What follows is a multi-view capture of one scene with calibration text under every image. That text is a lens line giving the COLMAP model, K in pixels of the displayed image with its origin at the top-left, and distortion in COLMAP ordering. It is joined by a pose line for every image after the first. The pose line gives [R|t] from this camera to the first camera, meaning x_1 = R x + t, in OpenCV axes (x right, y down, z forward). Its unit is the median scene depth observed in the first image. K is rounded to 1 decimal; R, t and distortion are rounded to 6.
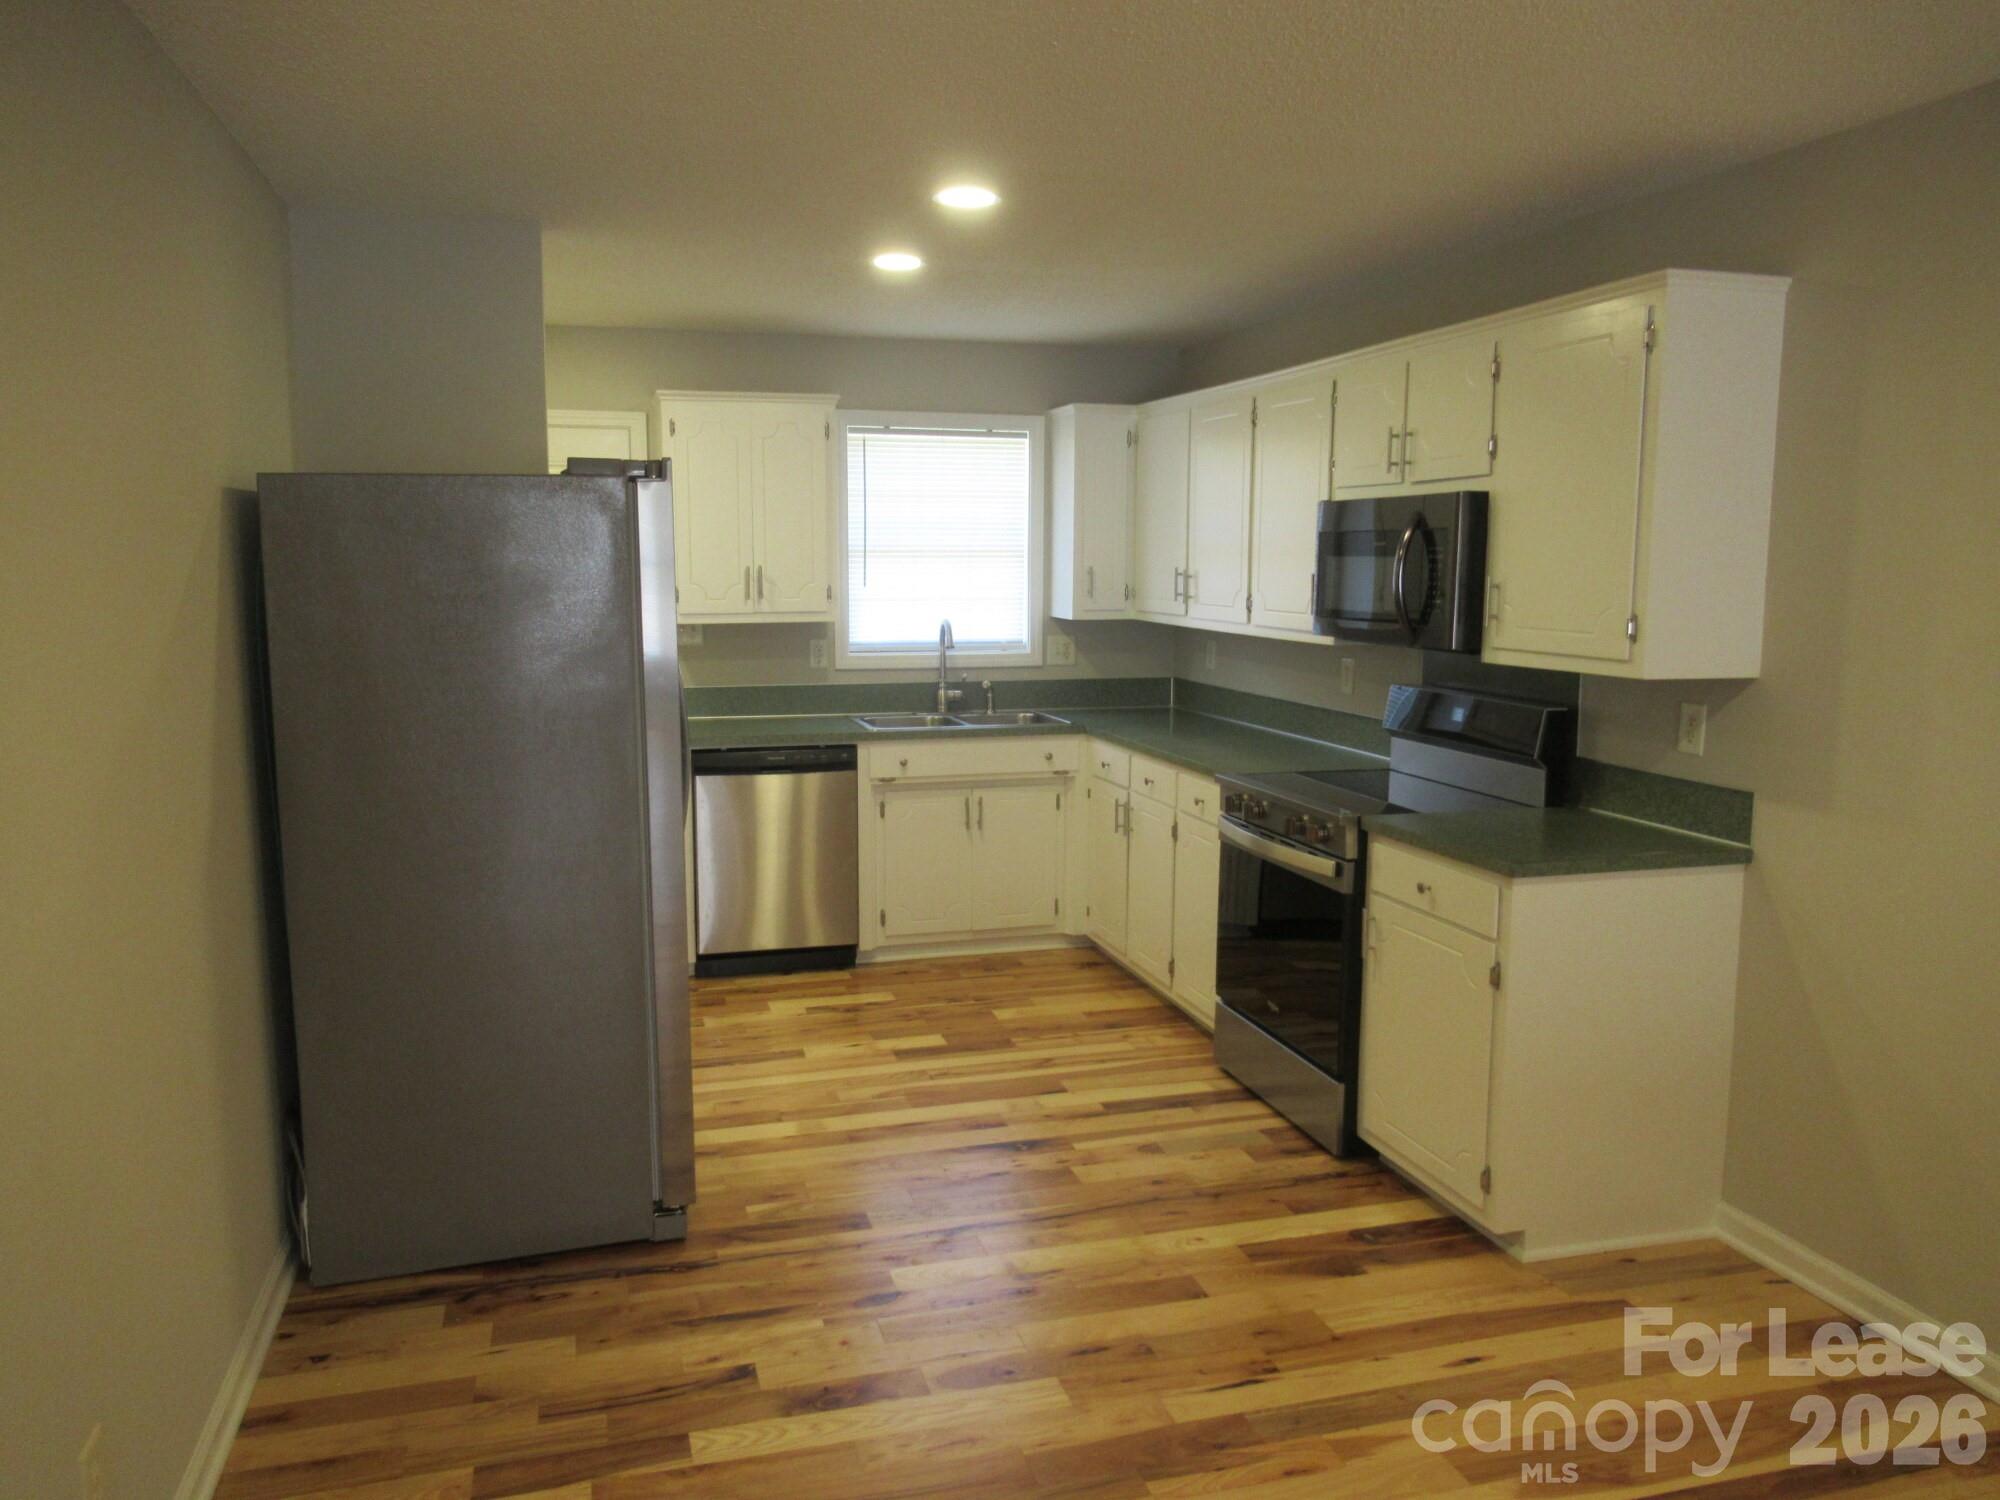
lens RADIAL K [[1468.5, 0, 995.3], [0, 1468.5, 737.9], [0, 0, 1]] dist [-0.011595, 0.010797]
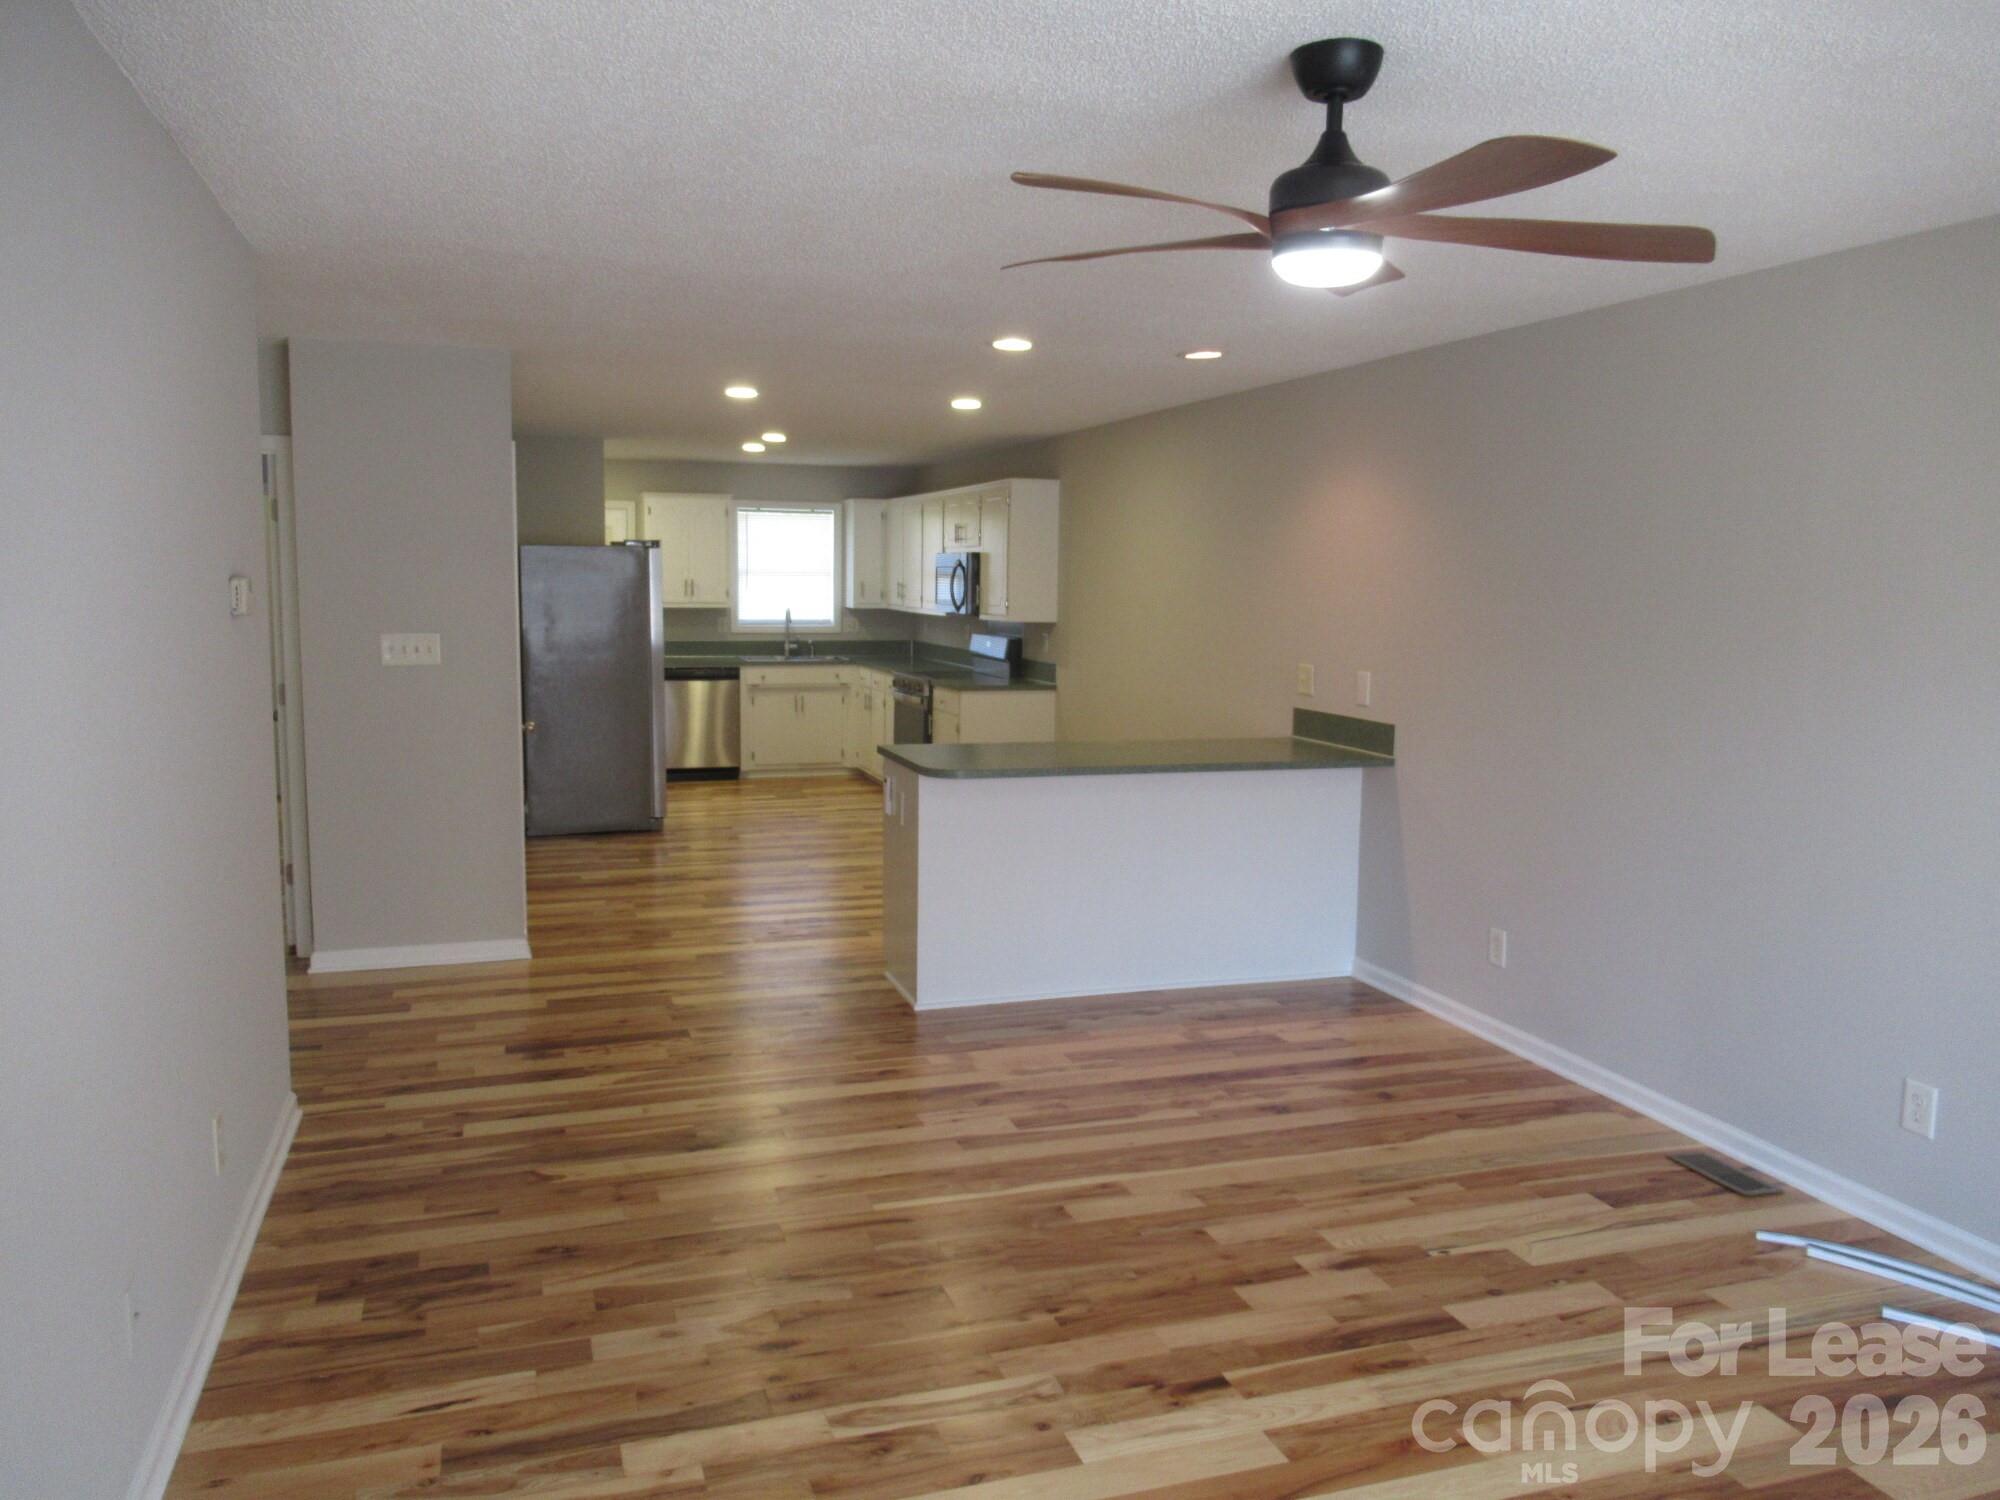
lens RADIAL K [[1468.5, 0, 990.2], [0, 1468.5, 754.8], [0, 0, 1]] dist [-0.011595, 0.010797]
pose [[0.999072, 0.004692, 0.042815, 0.211457], [-0.004639, 0.999988, -0.001343, 0.161788], [-0.042821, 0.001143, 0.999082, -1.335881]]
